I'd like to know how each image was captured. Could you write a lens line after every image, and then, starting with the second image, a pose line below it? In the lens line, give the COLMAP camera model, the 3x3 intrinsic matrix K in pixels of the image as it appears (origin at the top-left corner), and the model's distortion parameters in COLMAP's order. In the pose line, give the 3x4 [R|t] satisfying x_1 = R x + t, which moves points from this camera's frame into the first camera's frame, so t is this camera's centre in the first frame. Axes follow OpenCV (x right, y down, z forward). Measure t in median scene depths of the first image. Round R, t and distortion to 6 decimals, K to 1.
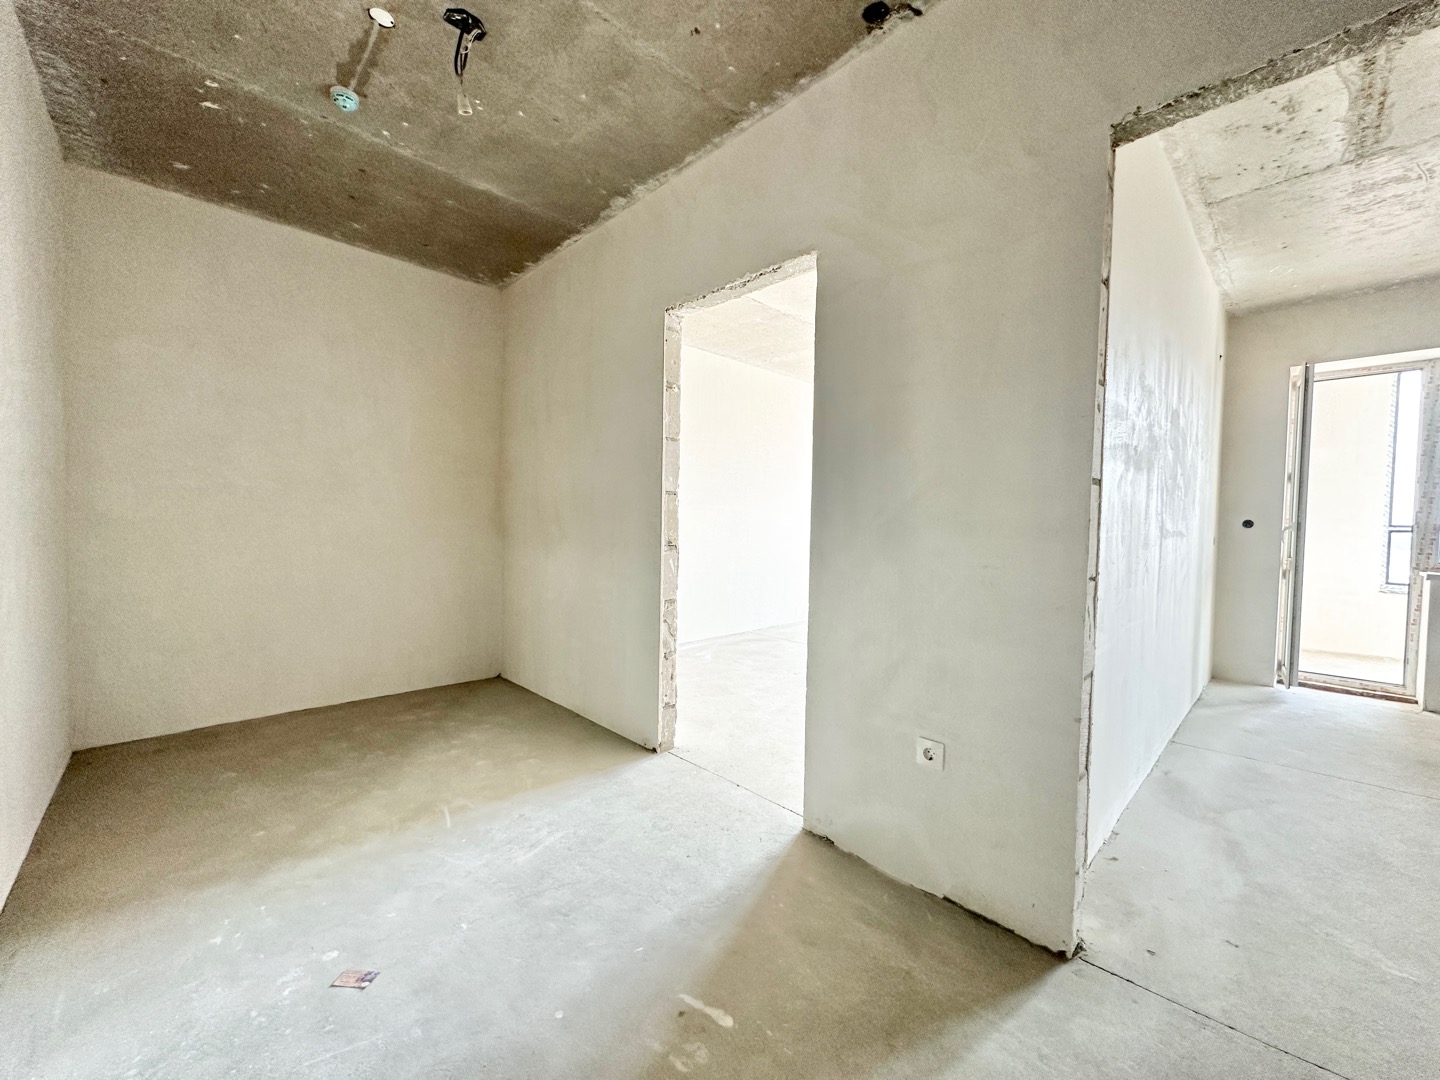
lens RADIAL K [[572.9, 0, 715.9], [0, 572.9, 540.1], [0, 0, 1]] dist [-0.000481, 0.000017]
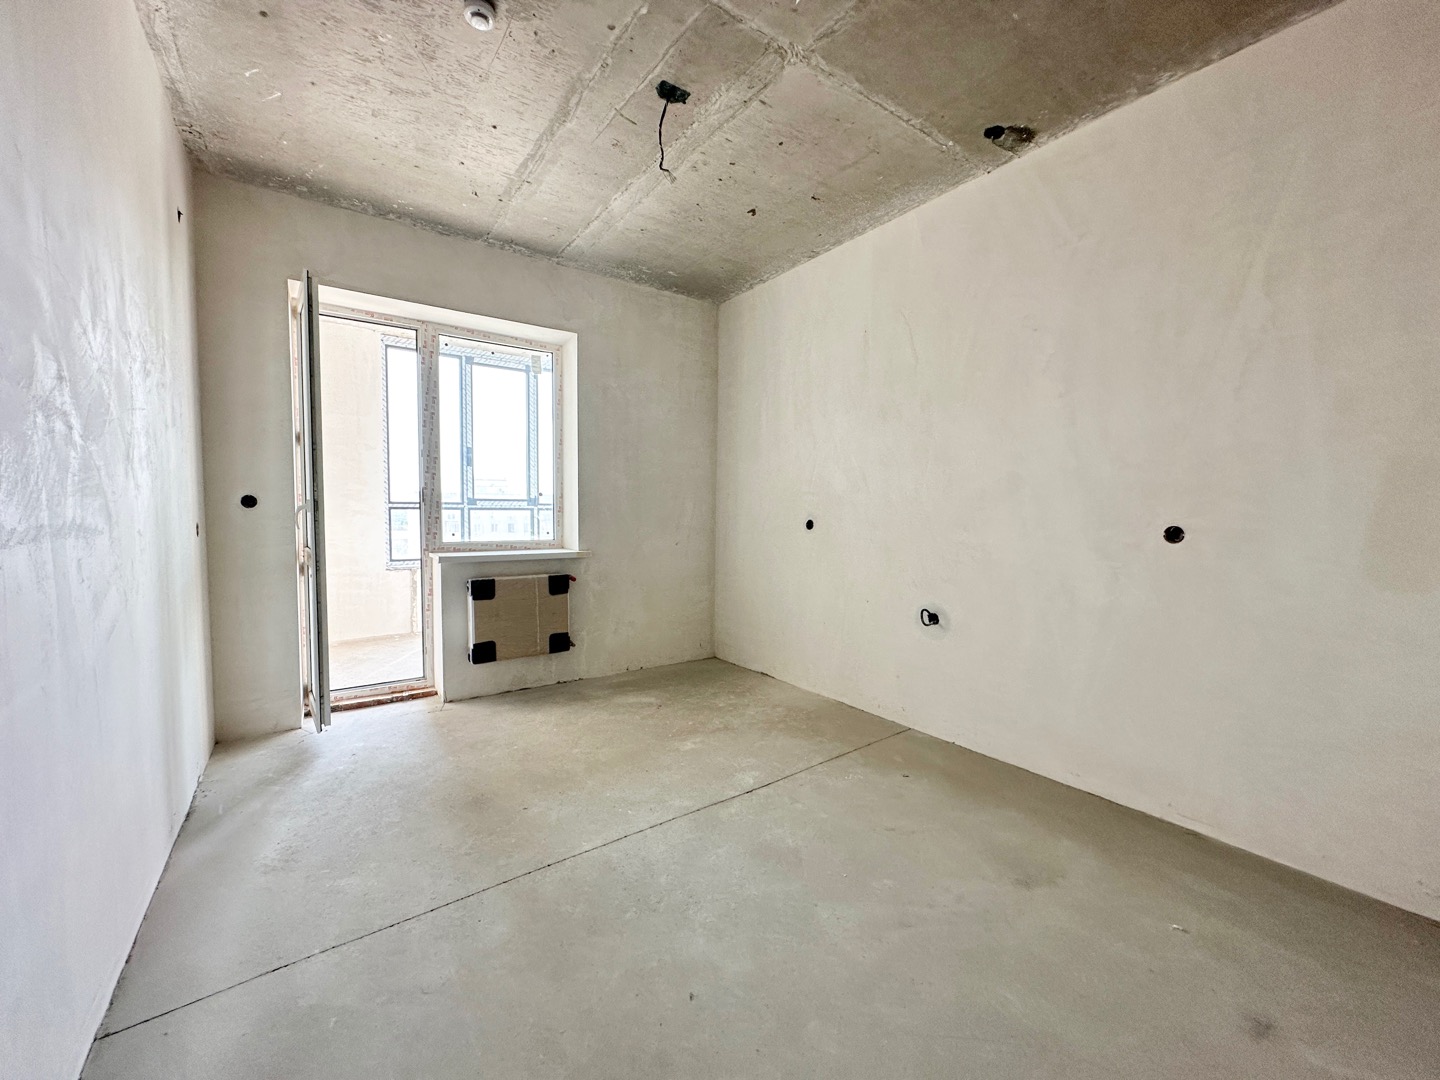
lens RADIAL K [[572.9, 0, 715.9], [0, 572.9, 540.1], [0, 0, 1]] dist [-0.000481, 0.000017]
pose [[0.154301, -0.070409, 0.985512, 0.366431], [0.027903, 0.997370, 0.066887, -0.013656], [-0.987630, 0.017178, 0.155860, 0.374323]]
